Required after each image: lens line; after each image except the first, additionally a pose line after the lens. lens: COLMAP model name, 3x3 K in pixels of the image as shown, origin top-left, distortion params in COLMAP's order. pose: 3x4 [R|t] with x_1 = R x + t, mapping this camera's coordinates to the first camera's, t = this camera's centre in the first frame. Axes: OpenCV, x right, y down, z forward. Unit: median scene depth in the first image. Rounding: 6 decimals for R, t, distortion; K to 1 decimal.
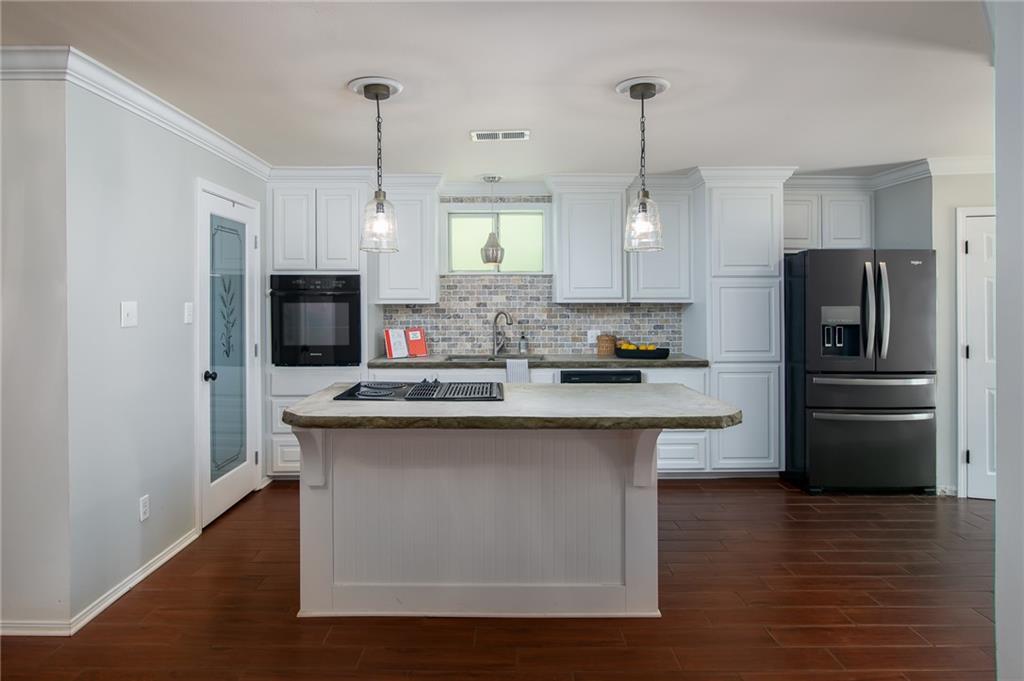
lens RADIAL K [[585.5, 0, 509.9], [0, 585.5, 294.1], [0, 0, 1]] dist [-0.000559, 0.000185]
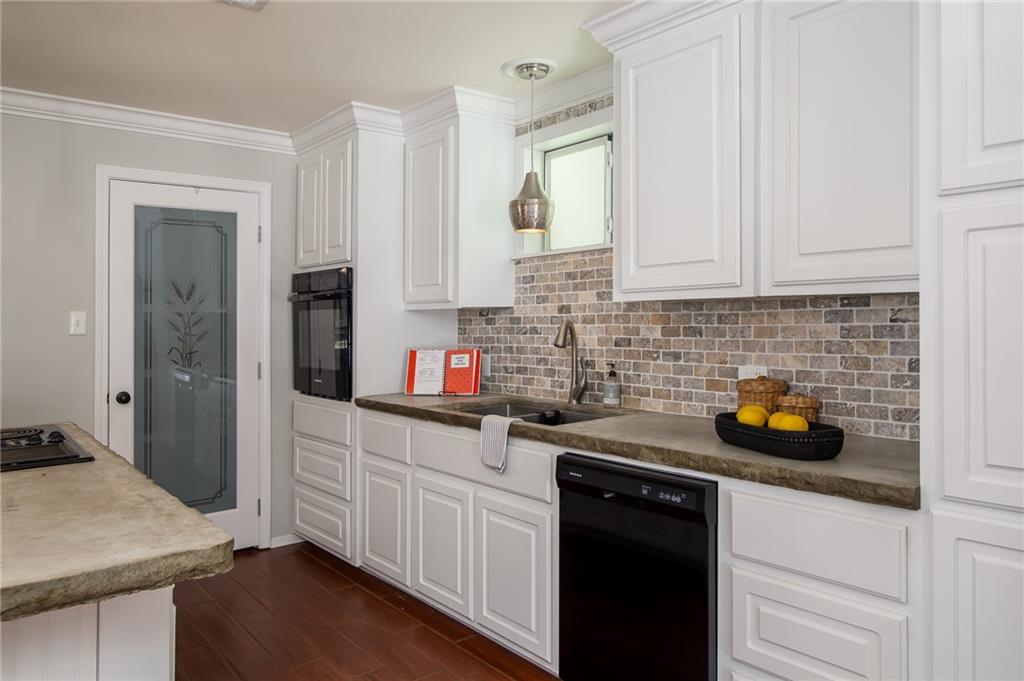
lens RADIAL K [[704.8, 0, 513.2], [0, 704.8, 312.5], [0, 0, 1]] dist [-0.005734, -0.000881]
pose [[0.621964, -0.013386, -0.782931, 0.432886], [0.021893, 0.999760, 0.000300, 0.020096], [0.782739, -0.017327, 0.622108, 0.559416]]
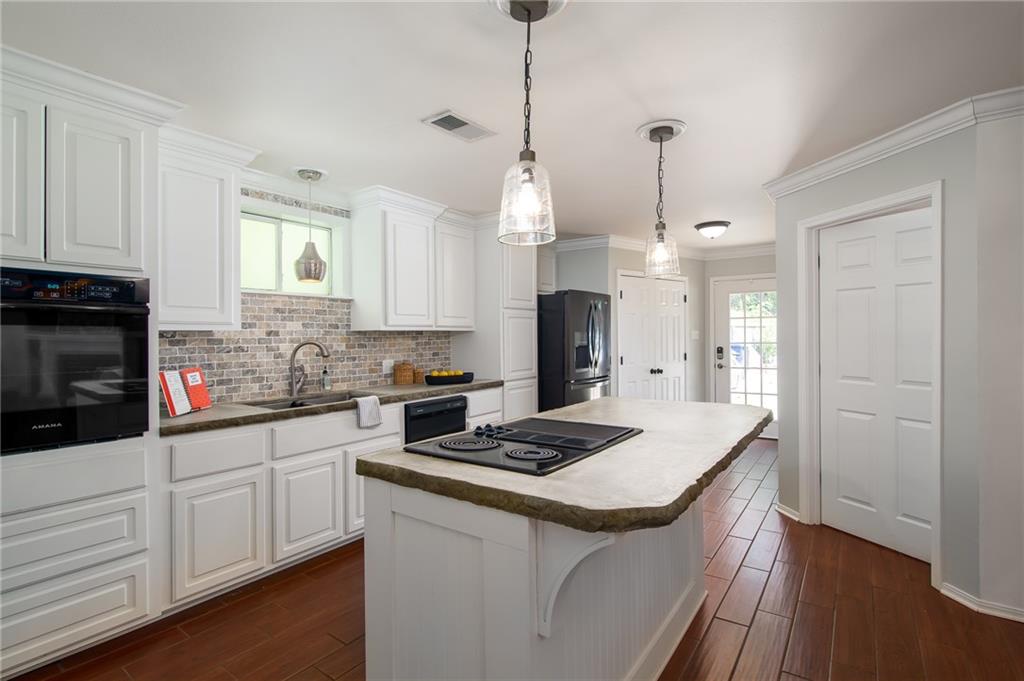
lens RADIAL K [[478.5, 0, 512.5], [0, 478.5, 322.7], [0, 0, 1]] dist [-0.012459, 0.000105]
pose [[0.601741, 0.017134, 0.798507, -0.361487], [0.001089, 0.999751, -0.022273, 0.018633], [-0.798690, 0.014272, 0.601573, 0.368445]]
